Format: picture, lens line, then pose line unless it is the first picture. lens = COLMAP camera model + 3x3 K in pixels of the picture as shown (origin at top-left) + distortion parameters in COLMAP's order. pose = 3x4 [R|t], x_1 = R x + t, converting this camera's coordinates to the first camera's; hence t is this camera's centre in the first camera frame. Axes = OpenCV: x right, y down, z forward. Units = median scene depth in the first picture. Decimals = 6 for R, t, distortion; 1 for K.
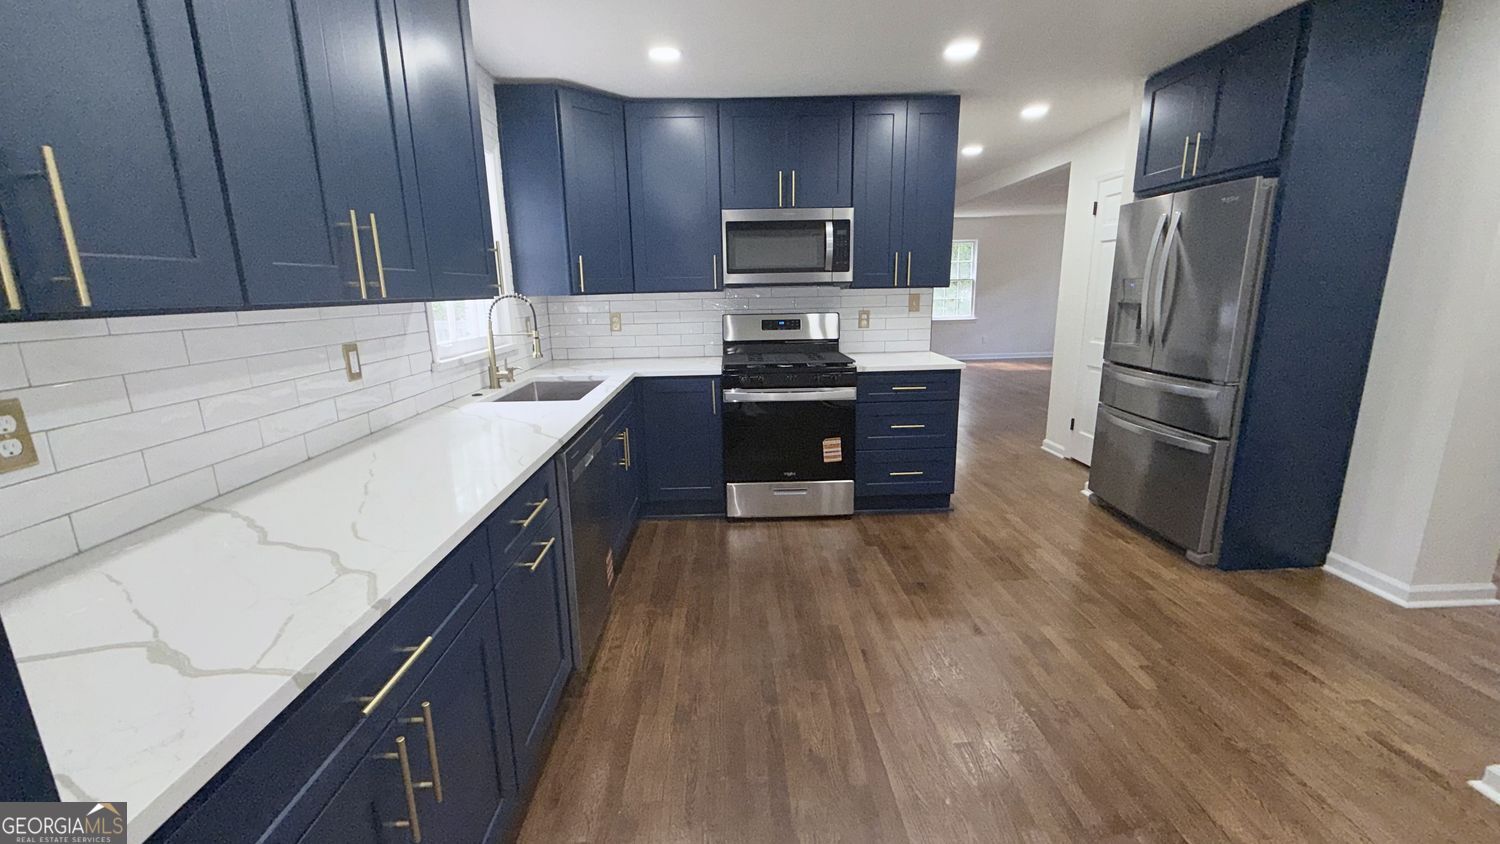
lens RADIAL K [[607.8, 0, 750.0], [0, 607.8, 422.0], [0, 0, 1]] dist [-0.000197, -0.000253]
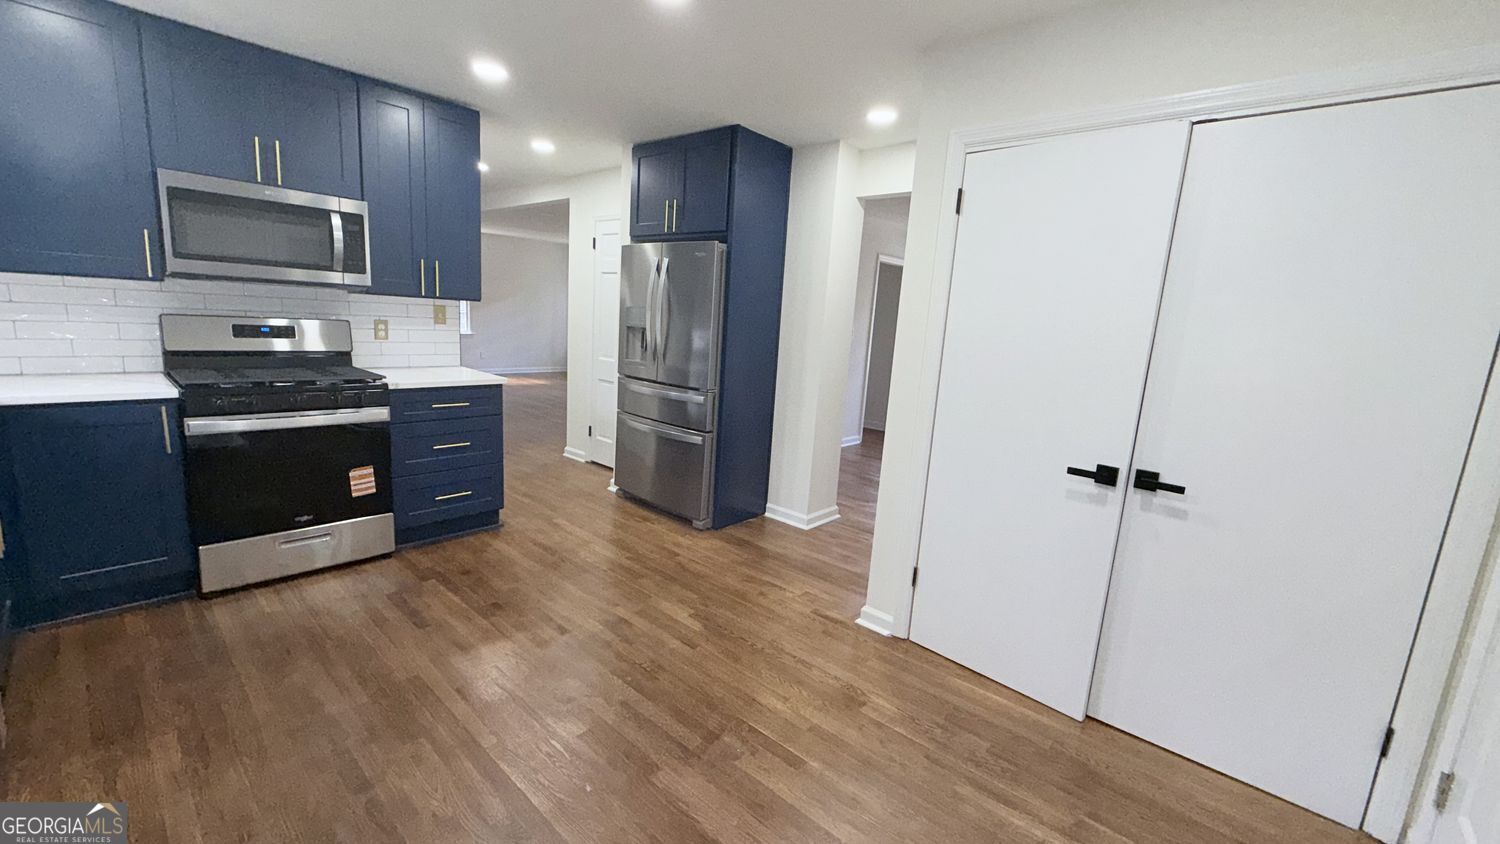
lens RADIAL K [[607.8, 0, 750.0], [0, 607.8, 422.0], [0, 0, 1]] dist [-0.000197, -0.000253]
pose [[0.676079, -0.064193, 0.734027, -0.119284], [0.082381, 0.996537, 0.011273, -0.001670], [-0.732209, 0.052849, 0.679026, 0.019279]]
